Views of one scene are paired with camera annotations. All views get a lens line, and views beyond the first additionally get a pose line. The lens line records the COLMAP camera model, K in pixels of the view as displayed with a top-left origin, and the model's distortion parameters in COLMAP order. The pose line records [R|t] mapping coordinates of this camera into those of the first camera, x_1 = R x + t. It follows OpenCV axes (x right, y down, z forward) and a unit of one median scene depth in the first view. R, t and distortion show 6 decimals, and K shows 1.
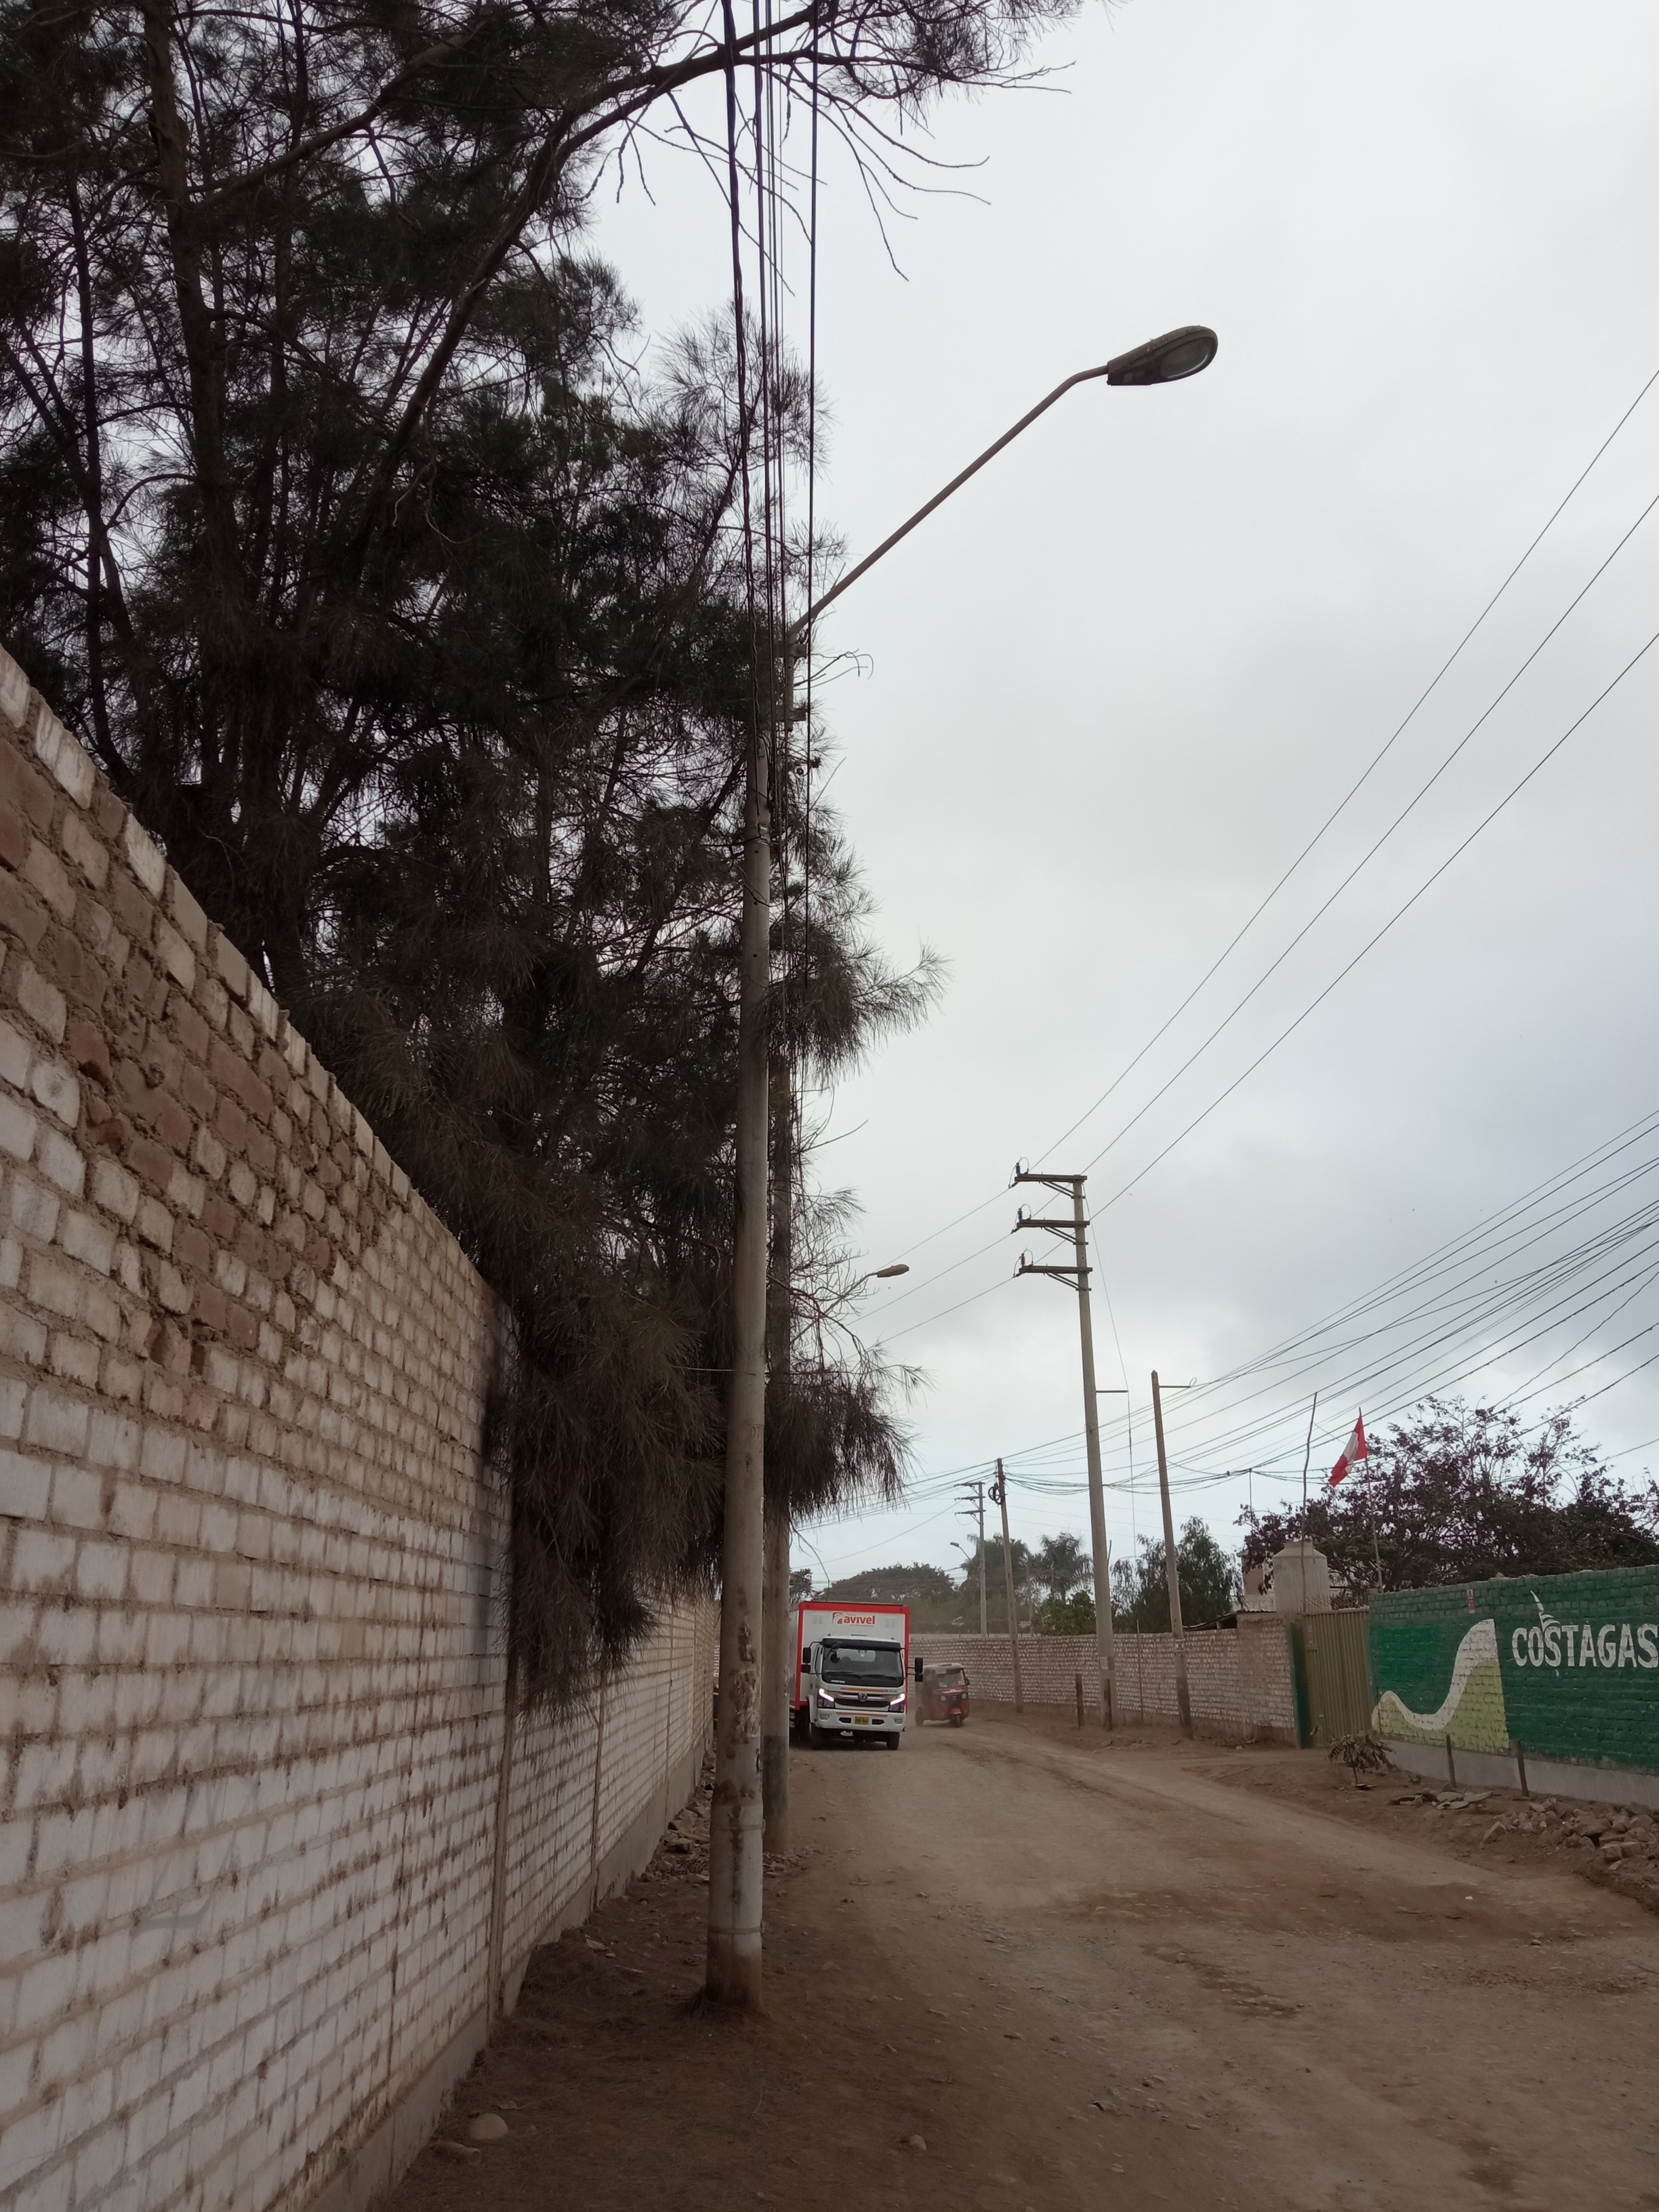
lens RADIAL K [[1799.5, 0, 812.0], [0, 1799.5, 1092.7], [0, 0, 1]] dist [0.091771, -0.162217]
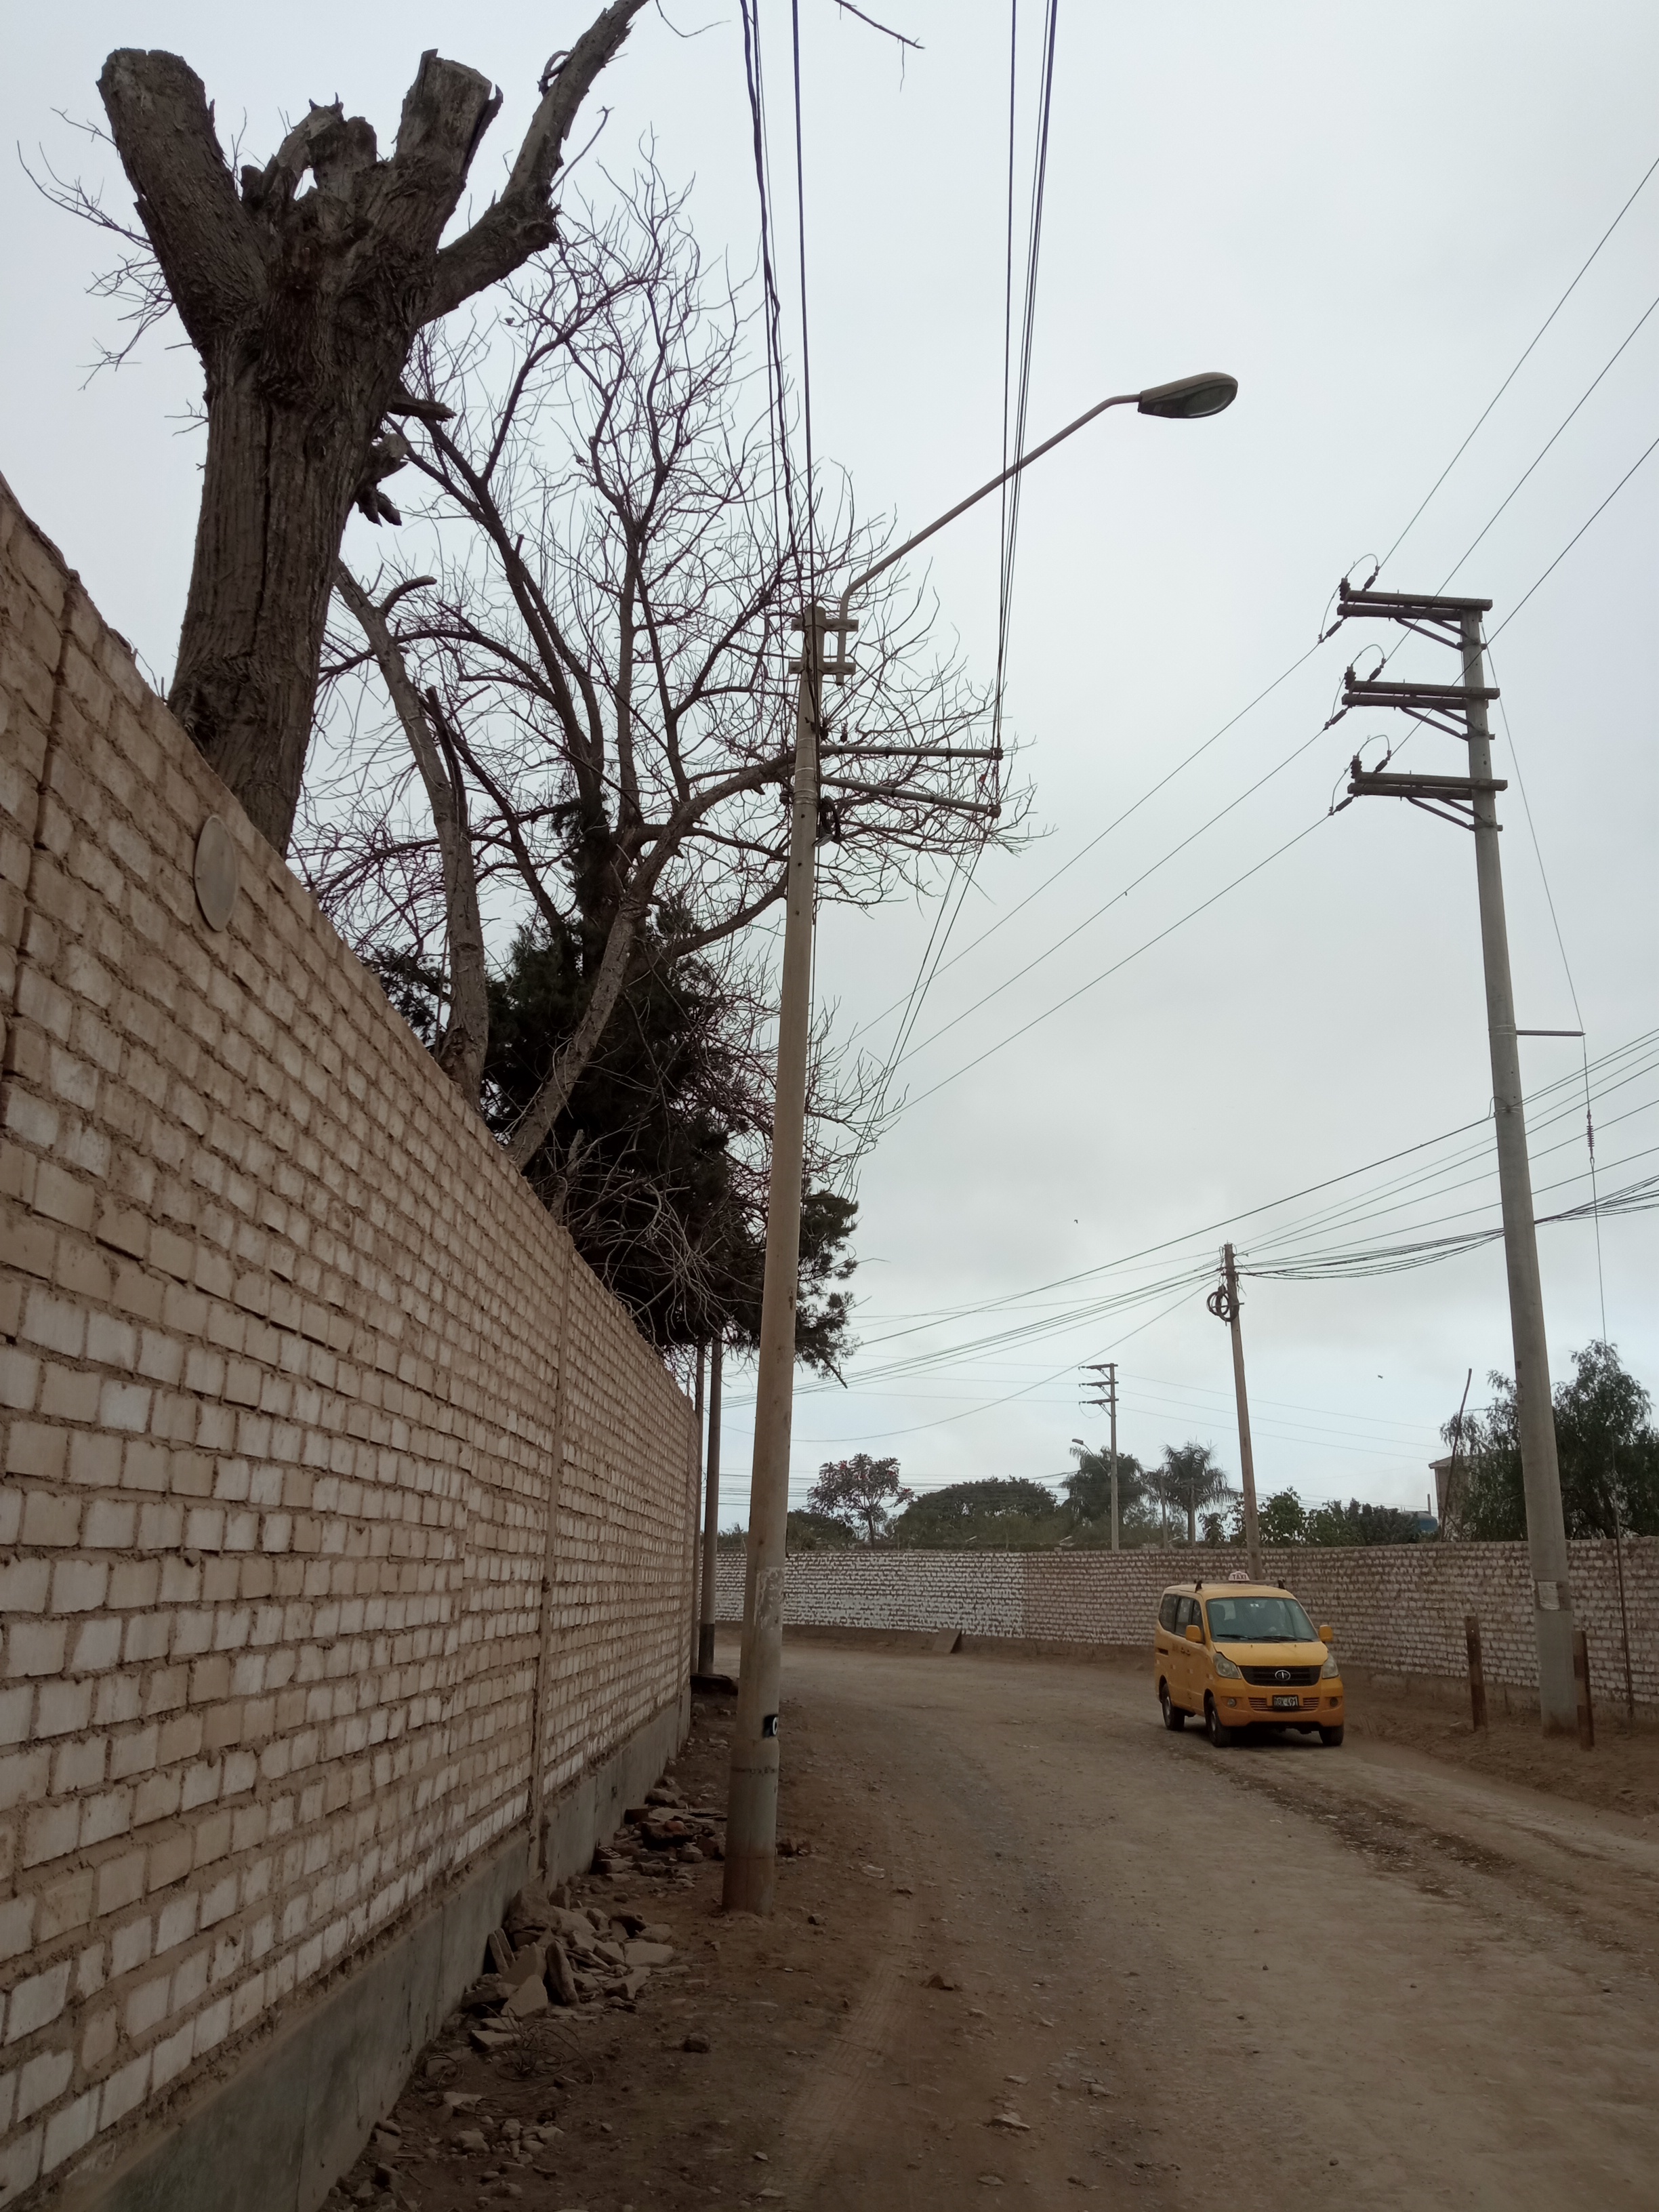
lens RADIAL K [[1799.5, 0, 812.0], [0, 1799.5, 1092.7], [0, 0, 1]] dist [0.091771, -0.162217]
pose [[0.998943, 0.008189, -0.045221, -0.004899], [-0.006477, 0.999262, 0.037868, 0.167573], [0.045497, -0.037535, 0.998259, 0.525804]]
